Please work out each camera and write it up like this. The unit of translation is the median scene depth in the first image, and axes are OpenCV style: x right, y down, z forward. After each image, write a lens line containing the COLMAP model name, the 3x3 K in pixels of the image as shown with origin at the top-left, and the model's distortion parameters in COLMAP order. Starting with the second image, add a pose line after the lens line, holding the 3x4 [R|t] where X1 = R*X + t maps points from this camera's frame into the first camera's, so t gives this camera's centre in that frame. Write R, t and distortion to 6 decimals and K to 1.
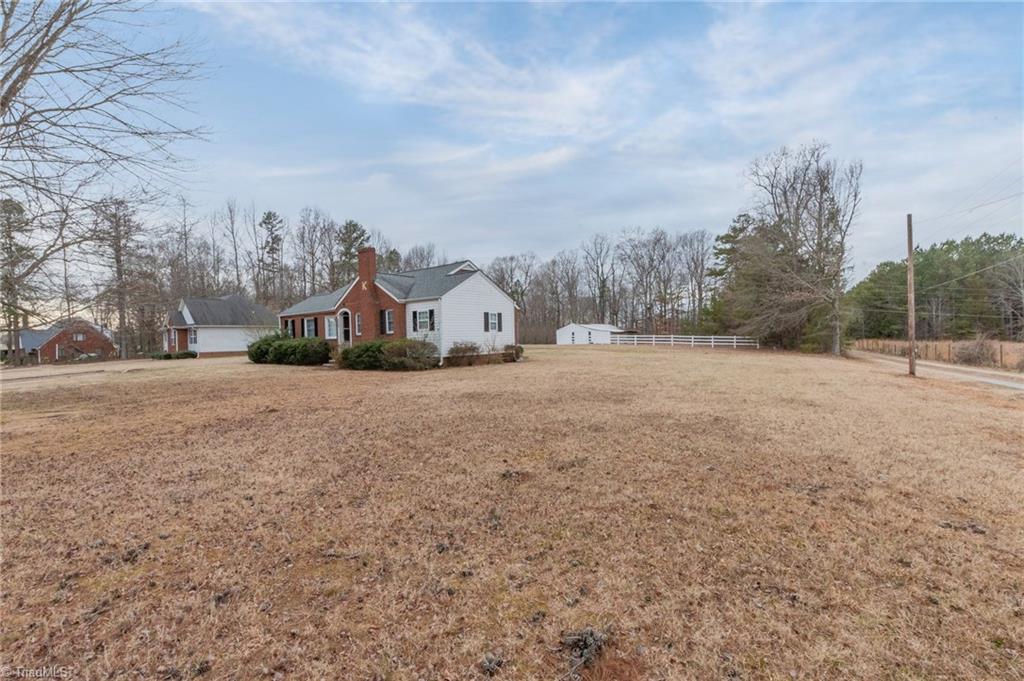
lens RADIAL K [[450.1, 0, 515.3], [0, 450.1, 342.9], [0, 0, 1]] dist [0.002982, 0.000218]
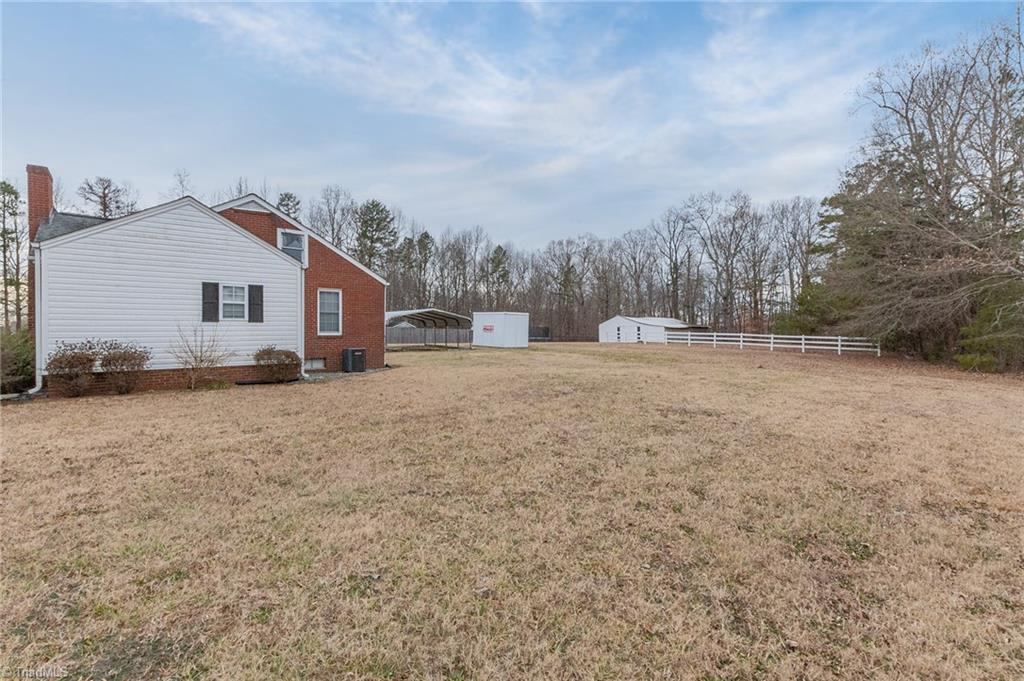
lens RADIAL K [[460.7, 0, 510.0], [0, 460.7, 330.6], [0, 0, 1]] dist [0.001452, -0.000270]
pose [[0.978786, 0.016058, -0.204253, 0.109996], [-0.018862, 0.999753, -0.011789, -0.004654], [0.204013, 0.015391, 0.978847, 0.172715]]
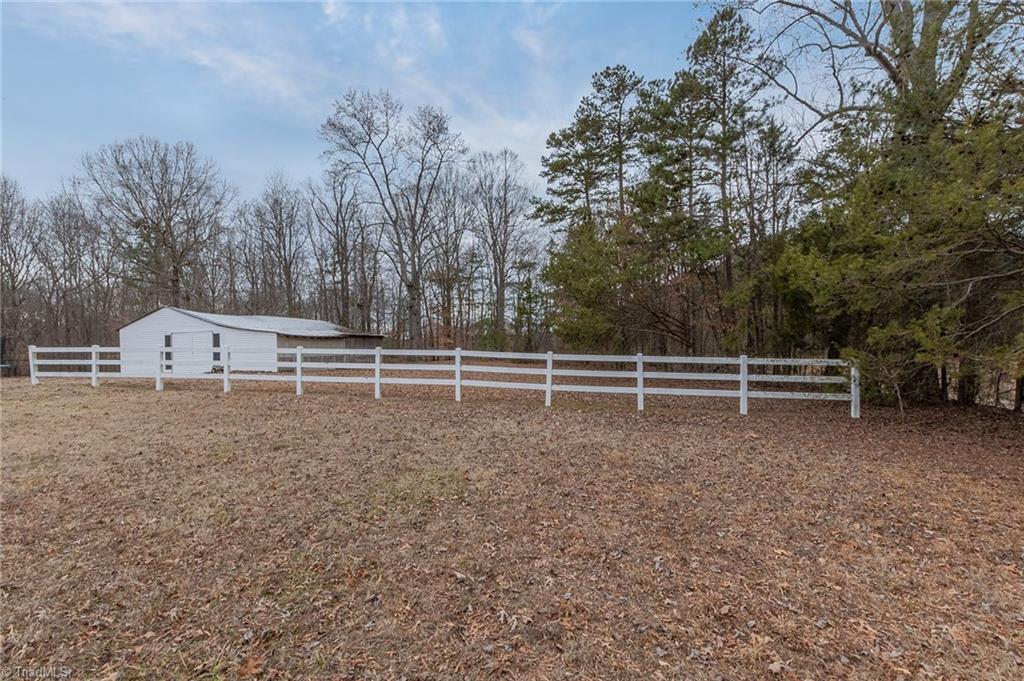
lens RADIAL K [[450.1, 0, 515.3], [0, 450.1, 342.9], [0, 0, 1]] dist [0.002982, 0.000218]
pose [[0.898598, 0.005191, 0.438743, 0.217641], [0.002308, 0.999860, -0.016558, -0.012865], [-0.438767, 0.015891, 0.898460, 0.619187]]
